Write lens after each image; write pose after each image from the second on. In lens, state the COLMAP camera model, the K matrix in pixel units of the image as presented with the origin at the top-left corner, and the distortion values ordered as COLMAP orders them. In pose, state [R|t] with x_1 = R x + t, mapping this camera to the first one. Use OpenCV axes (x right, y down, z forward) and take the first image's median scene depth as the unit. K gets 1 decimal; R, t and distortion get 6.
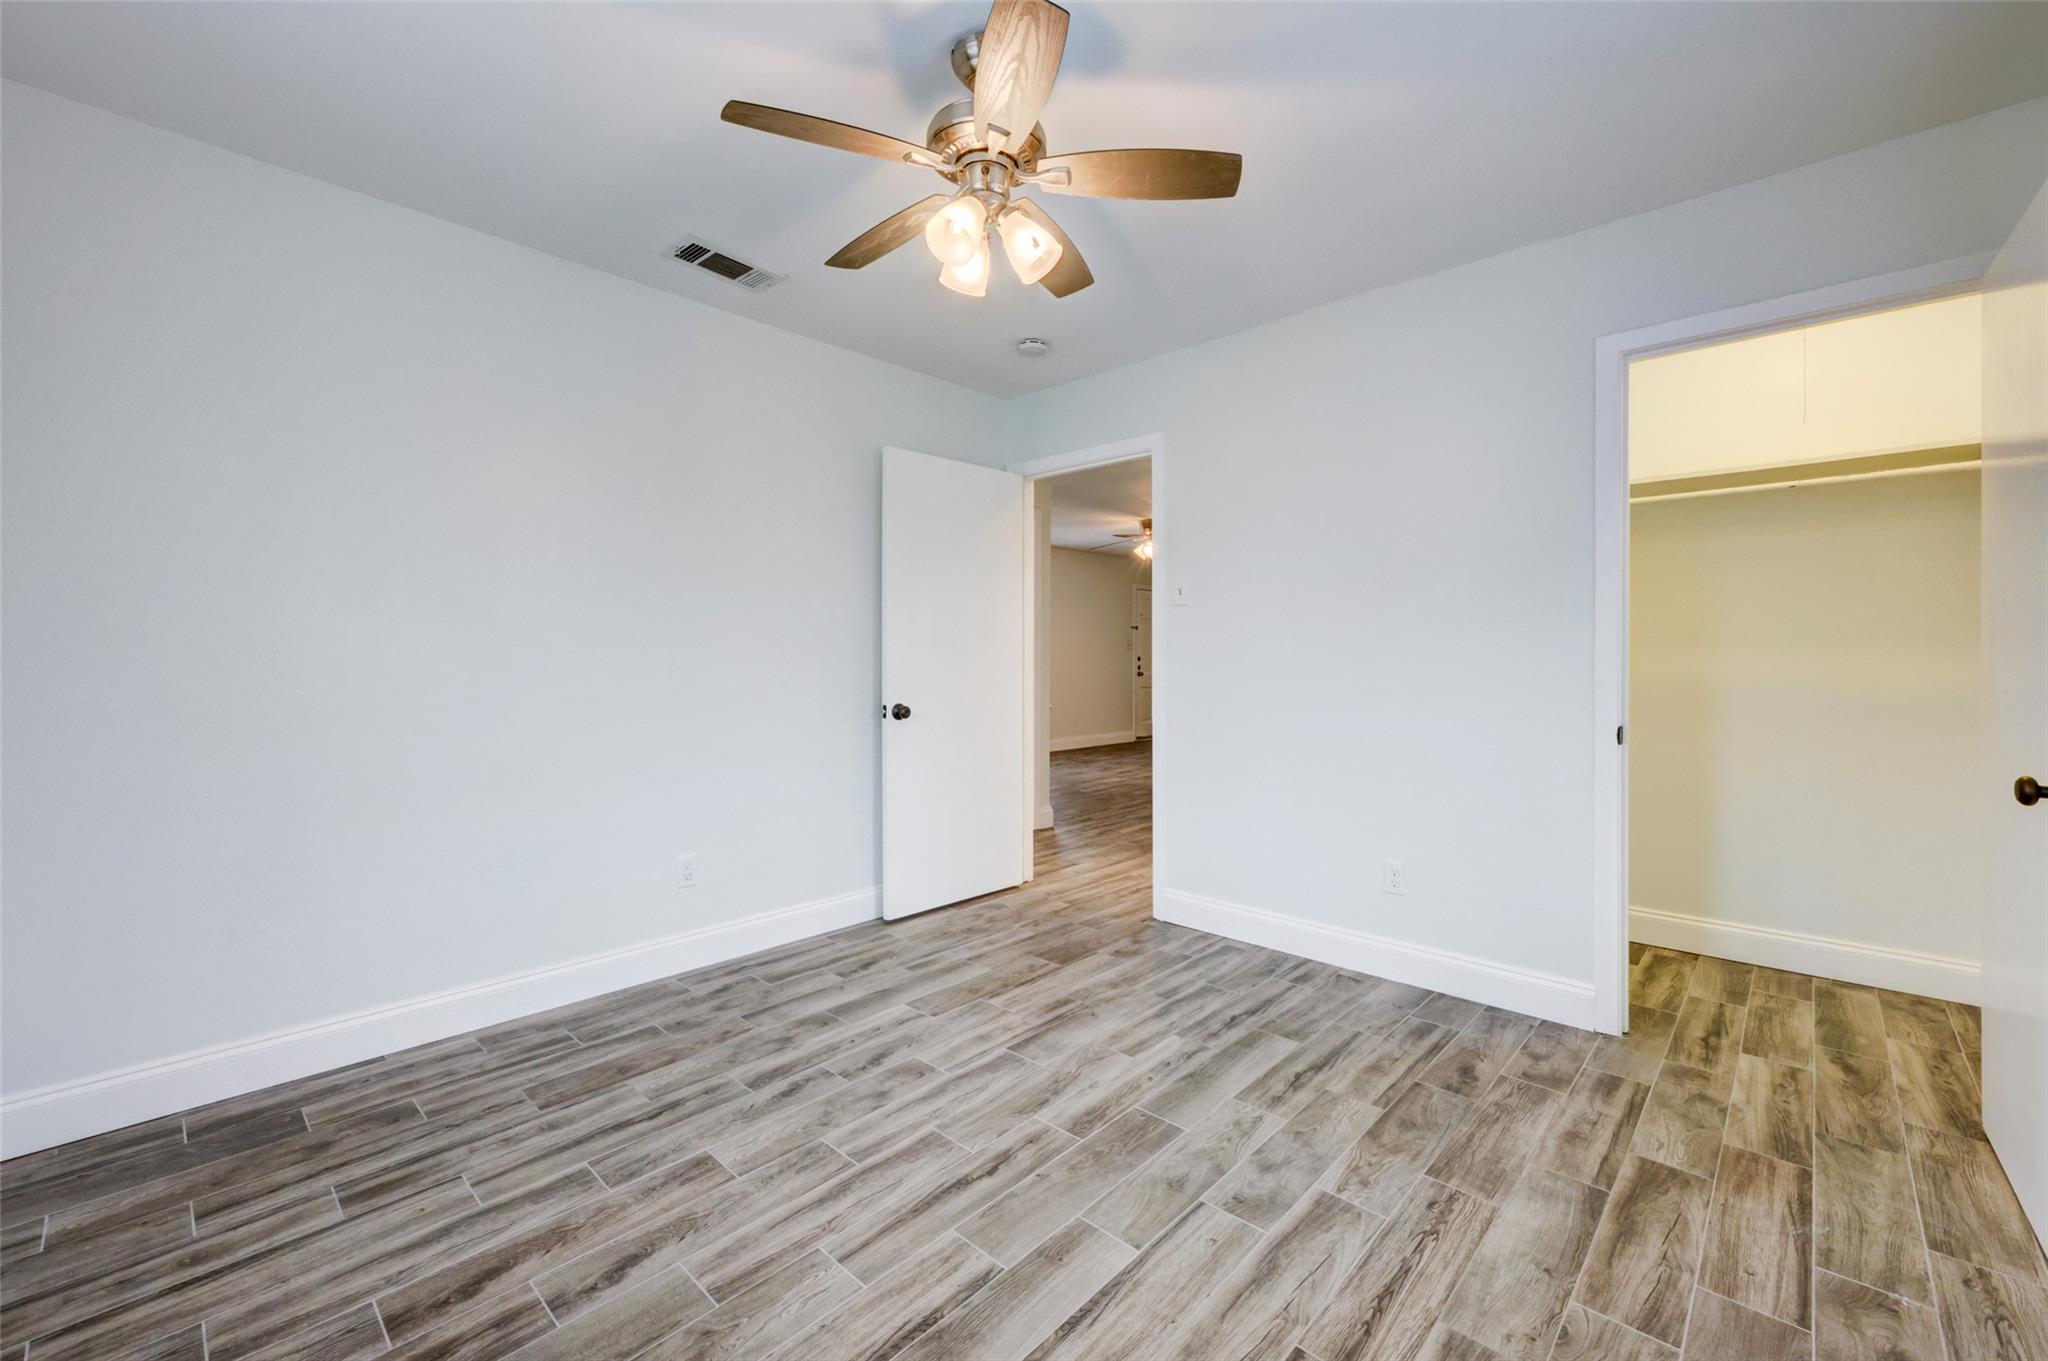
lens RADIAL K [[839.4, 0, 1028.4], [0, 839.4, 665.5], [0, 0, 1]] dist [-0.012774, -0.000086]
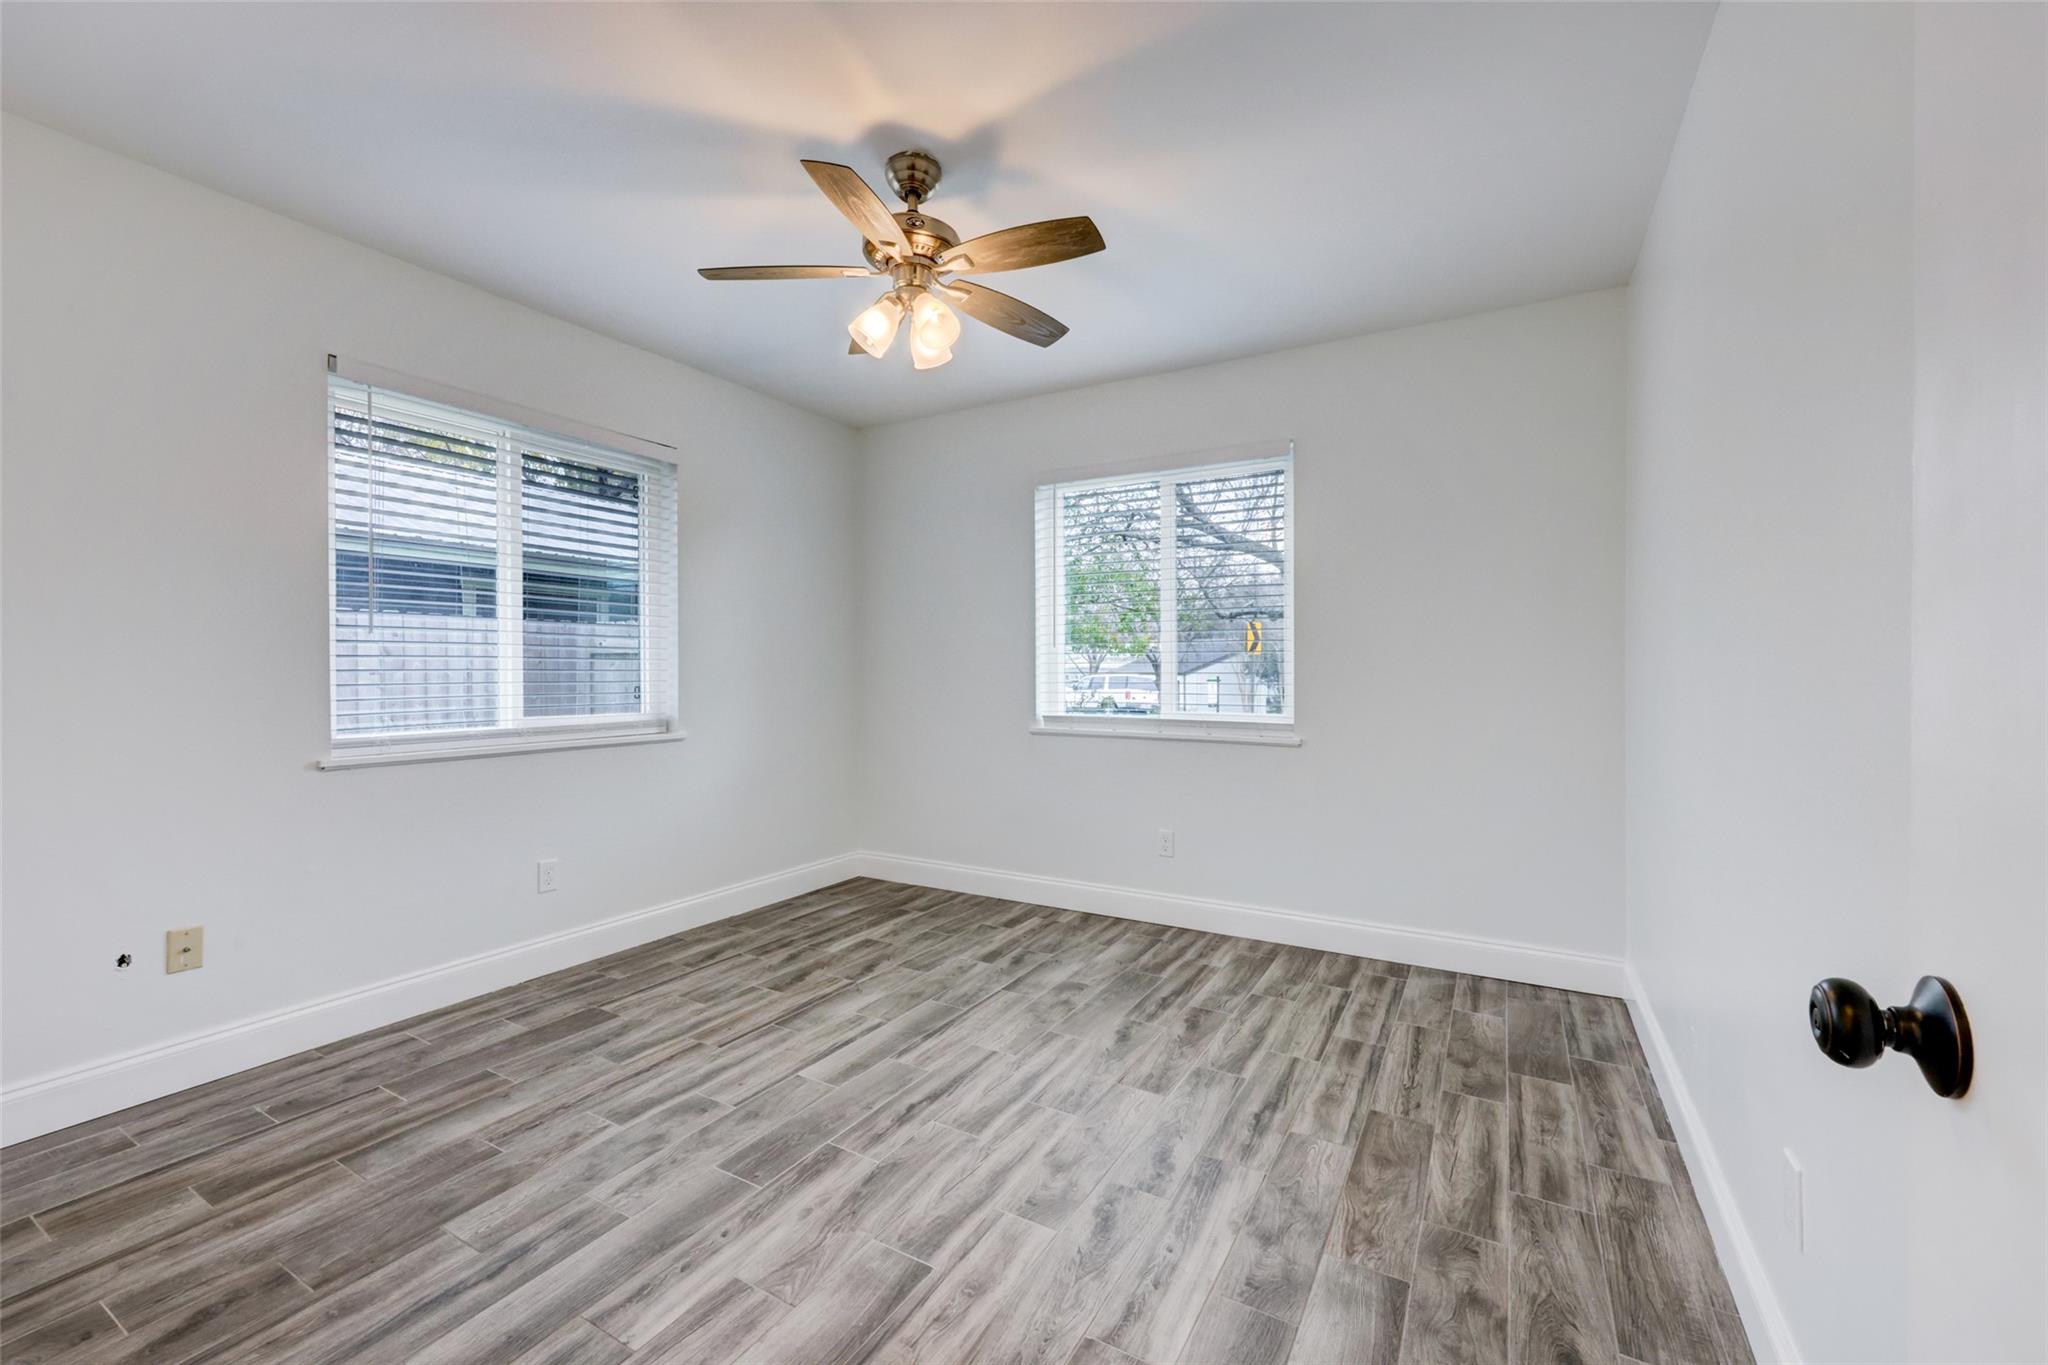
lens RADIAL K [[839.4, 0, 1039.2], [0, 839.4, 675.7], [0, 0, 1]] dist [-0.012774, -0.000086]
pose [[-0.970655, 0.003269, -0.240453, 0.057140], [-0.000979, 0.999846, 0.017545, -0.017241], [0.240473, 0.017266, -0.970502, 2.005159]]
